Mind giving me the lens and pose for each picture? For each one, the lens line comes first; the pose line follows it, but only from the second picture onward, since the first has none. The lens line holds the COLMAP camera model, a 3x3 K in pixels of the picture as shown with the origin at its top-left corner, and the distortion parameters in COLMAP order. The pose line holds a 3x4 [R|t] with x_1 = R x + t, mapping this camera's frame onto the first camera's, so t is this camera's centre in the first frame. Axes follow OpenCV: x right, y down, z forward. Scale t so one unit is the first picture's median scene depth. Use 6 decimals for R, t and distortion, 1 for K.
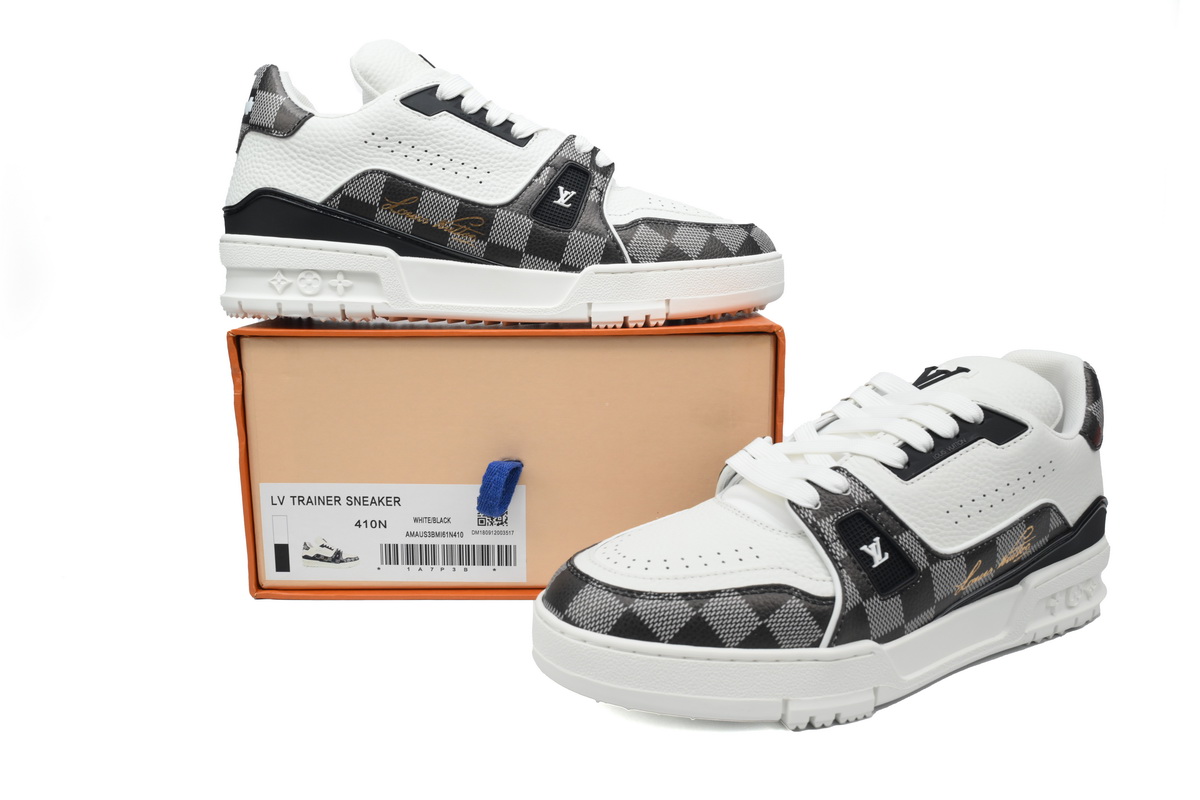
lens RADIAL K [[1007.1, 0, 600.0], [0, 1007.1, 400.0], [0, 0, 1]] dist [-0.003771, 0.000226]
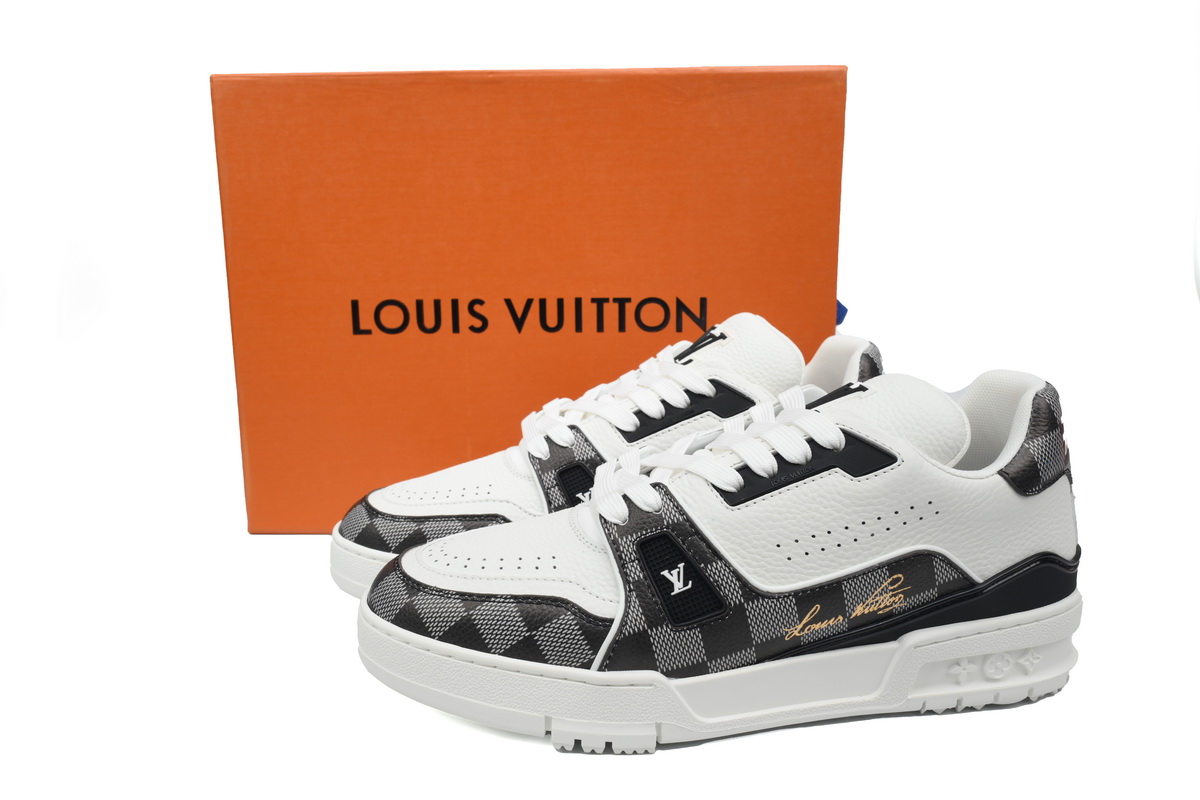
lens RADIAL K [[1007.1, 0, 600.0], [0, 1007.1, 400.0], [0, 0, 1]] dist [-0.003771, 0.000226]
pose [[0.924026, 0.063720, -0.376982, 0.546584], [-0.061185, 0.997951, 0.018708, -0.025811], [0.377402, 0.005779, 0.926032, 0.115209]]
